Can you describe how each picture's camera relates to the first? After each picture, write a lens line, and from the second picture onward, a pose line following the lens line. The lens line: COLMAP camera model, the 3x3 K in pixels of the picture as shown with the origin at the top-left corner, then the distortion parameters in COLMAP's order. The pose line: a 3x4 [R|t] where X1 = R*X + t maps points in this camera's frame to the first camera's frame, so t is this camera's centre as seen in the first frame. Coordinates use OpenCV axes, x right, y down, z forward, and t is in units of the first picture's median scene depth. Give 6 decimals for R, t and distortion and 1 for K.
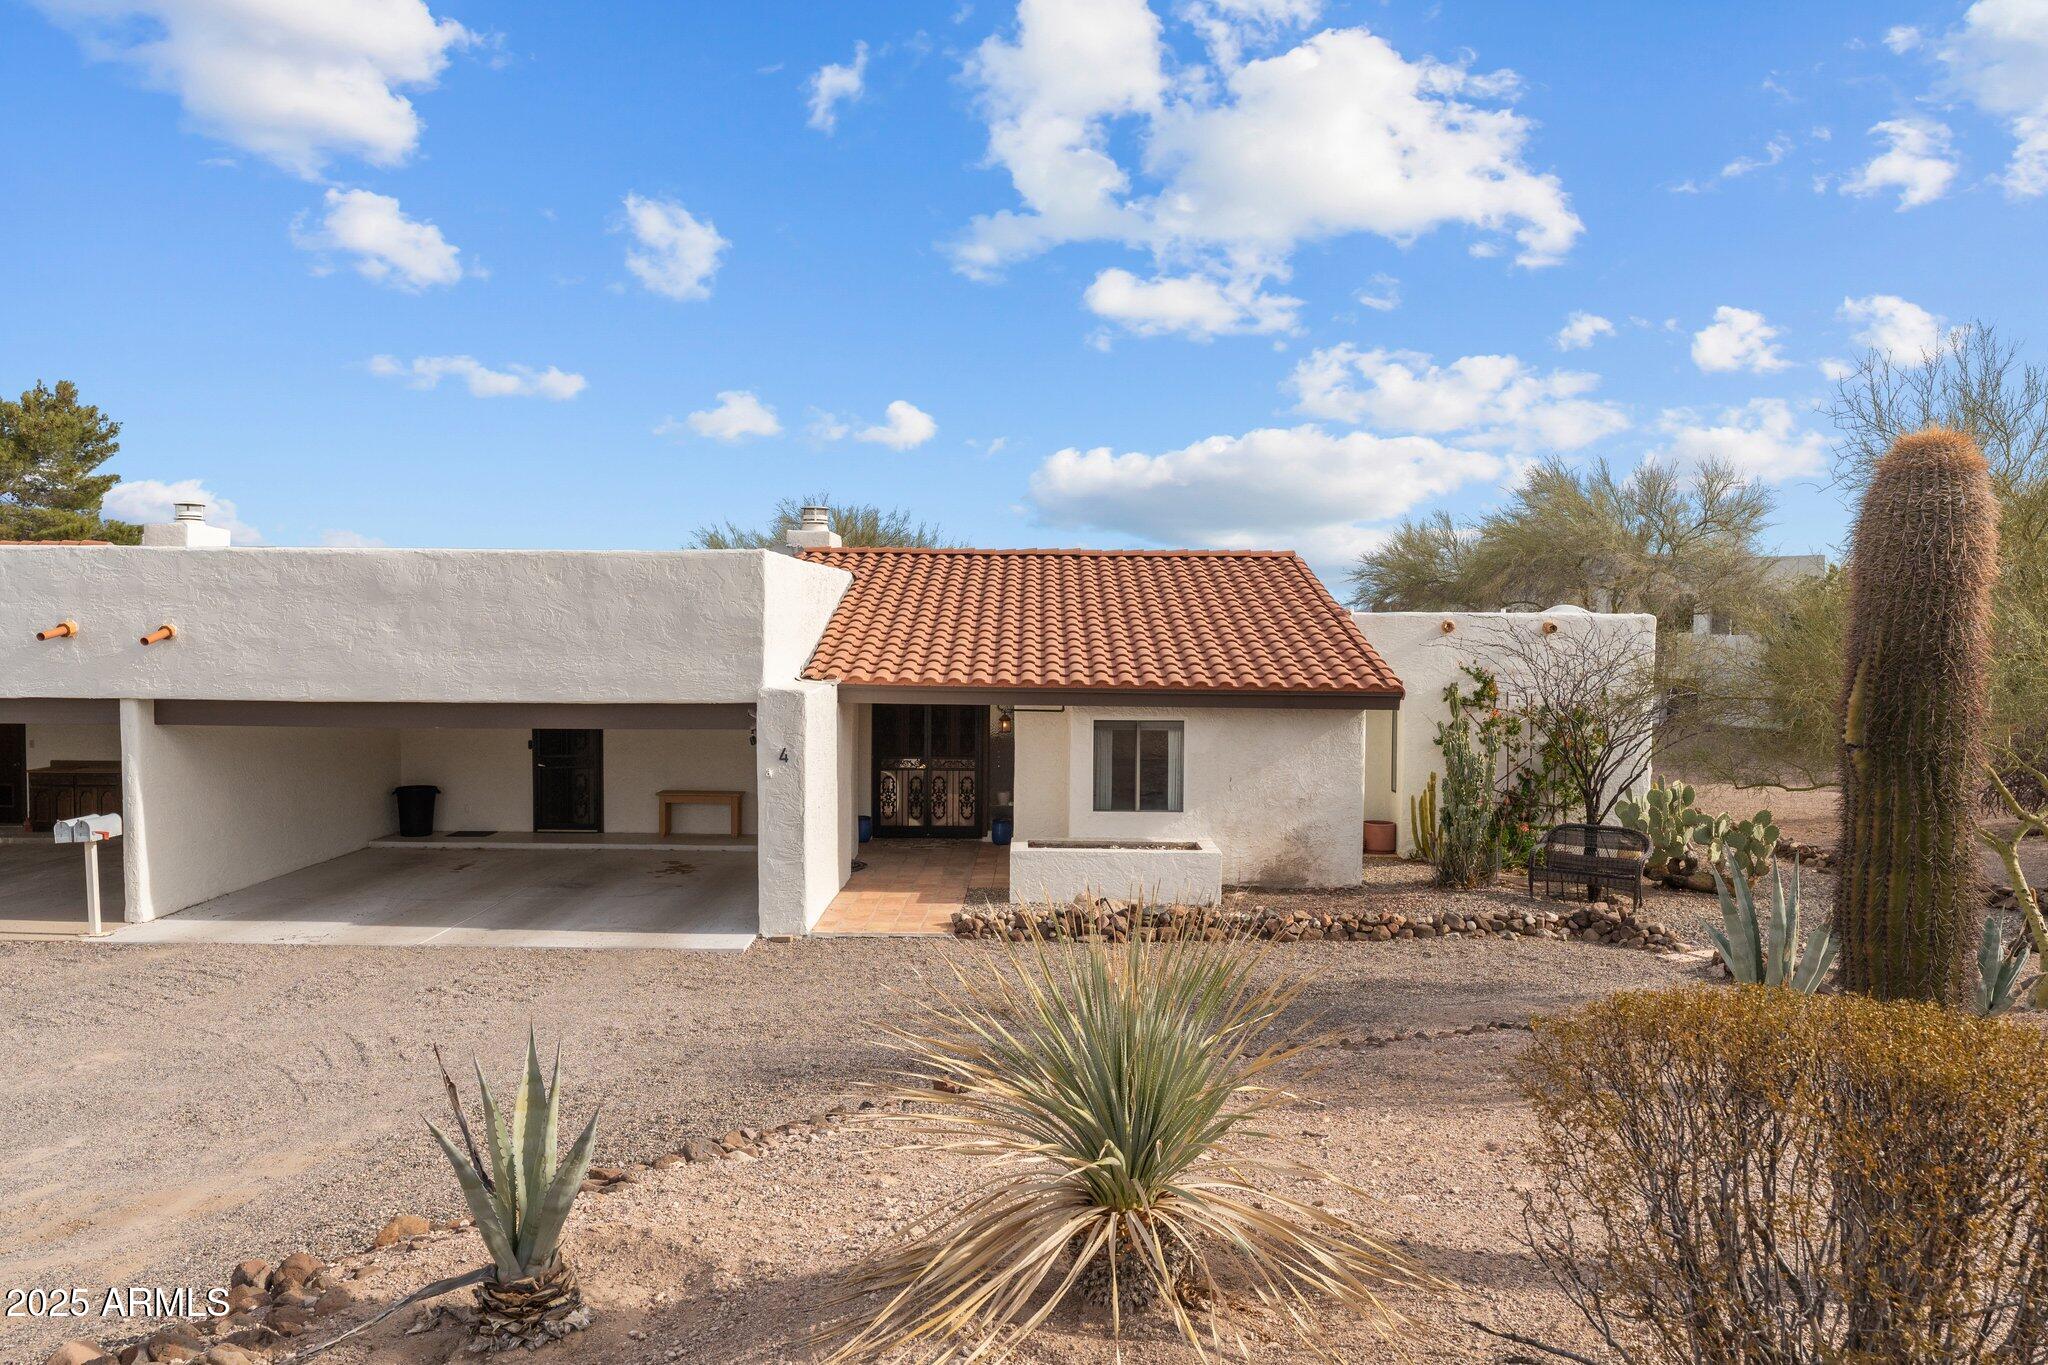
lens RADIAL K [[1352.0, 0, 1024.0], [0, 1352.0, 682.5], [0, 0, 1]] dist [0.003524, 0.000888]
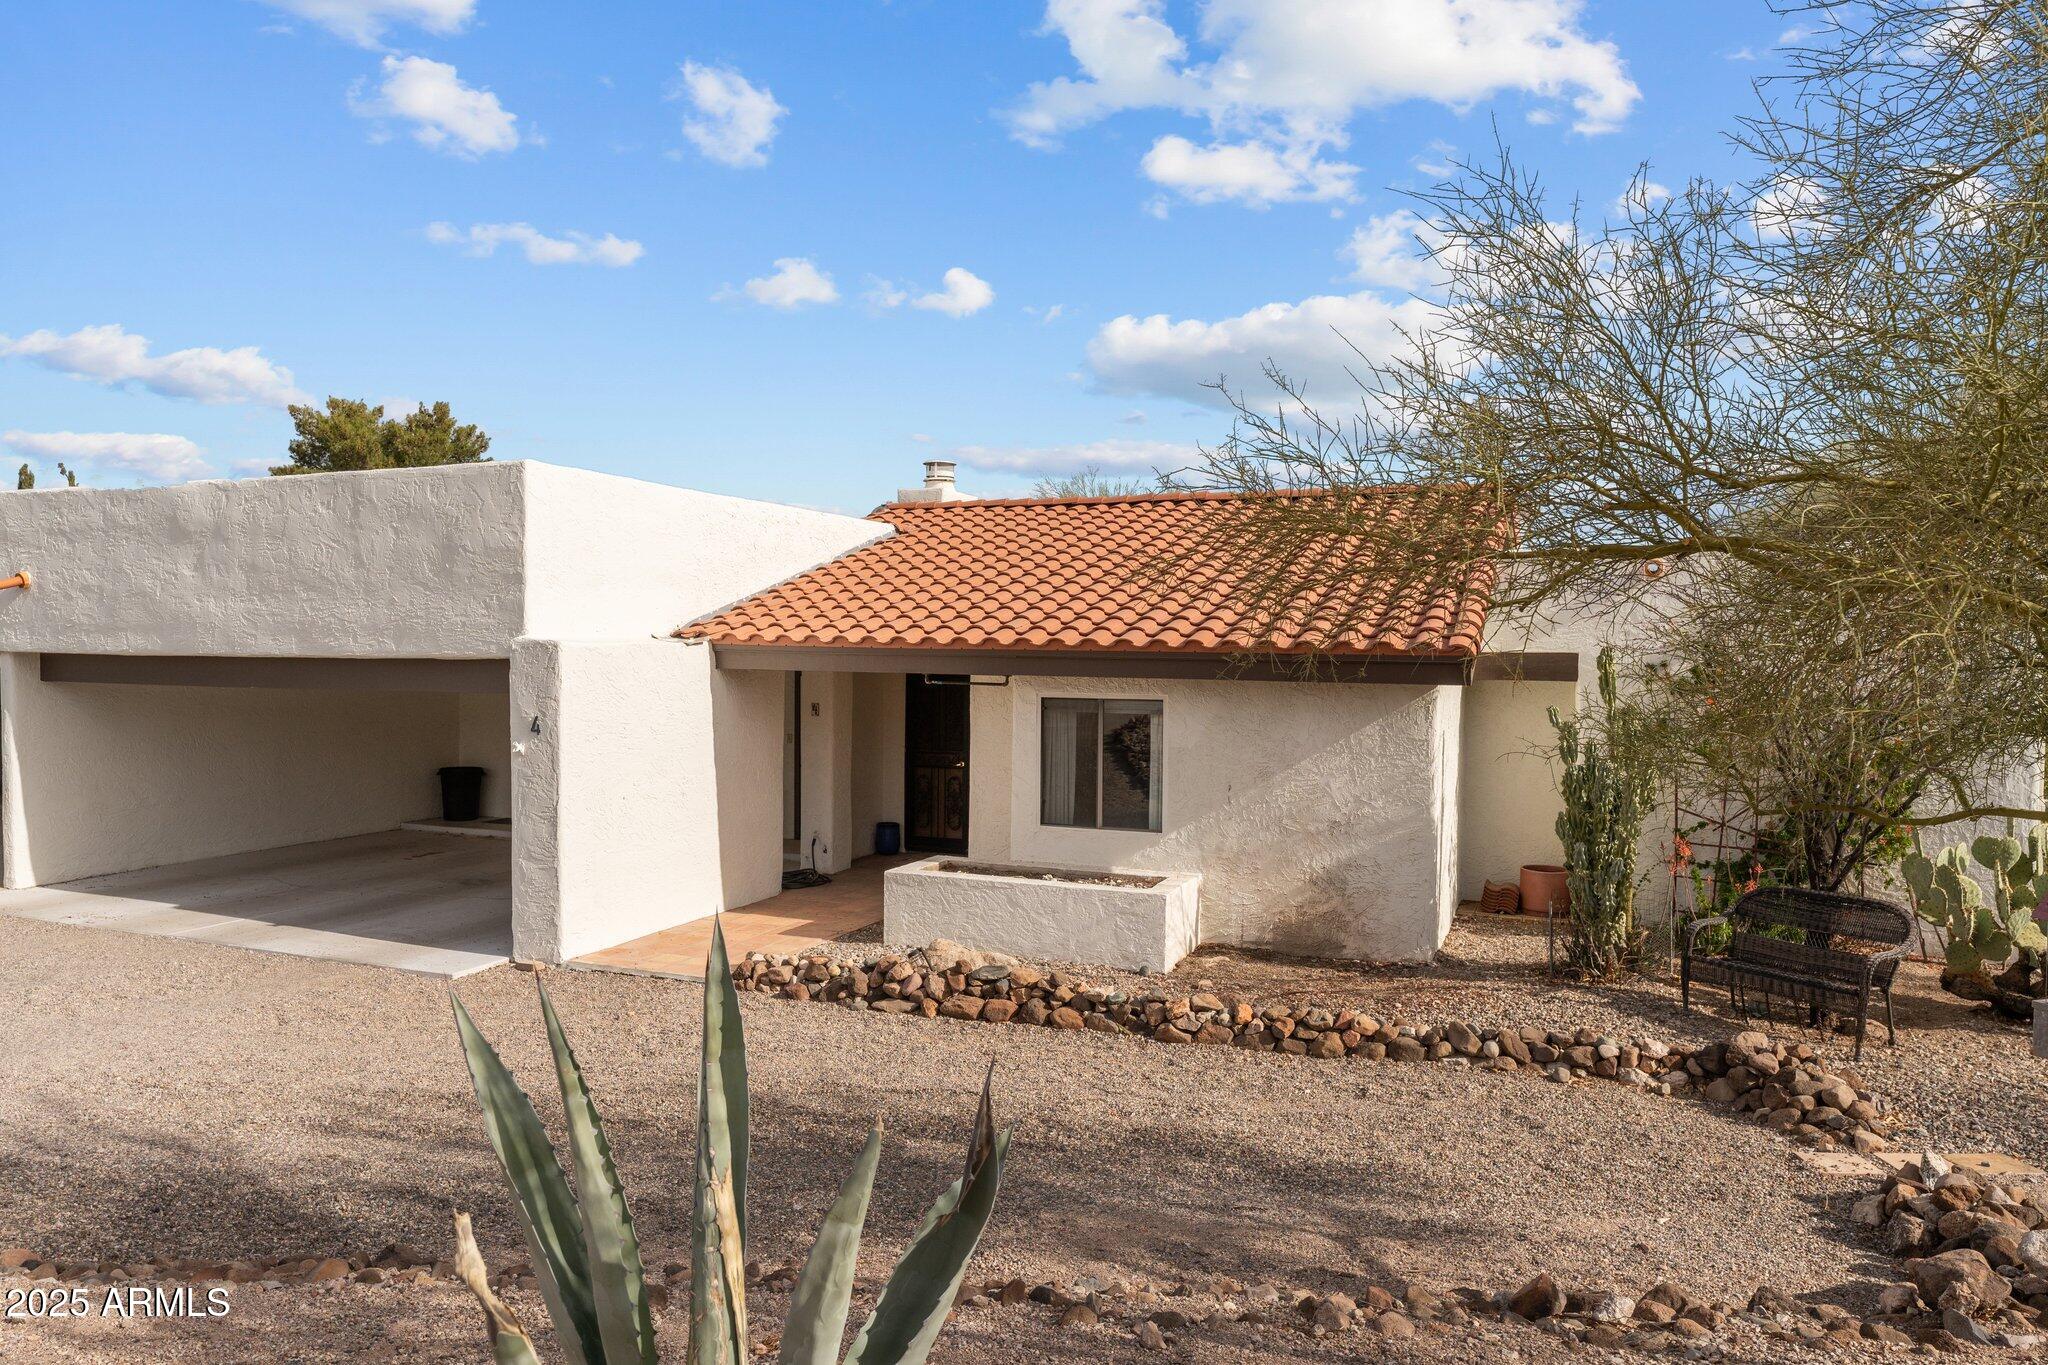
lens RADIAL K [[1352.0, 0, 1024.0], [0, 1352.0, 682.5], [0, 0, 1]] dist [0.003524, 0.000888]
pose [[0.927390, 0.009770, -0.373969, 0.360662], [-0.016494, 0.999755, -0.014784, 0.035804], [0.373732, 0.019879, 0.927323, 0.389848]]
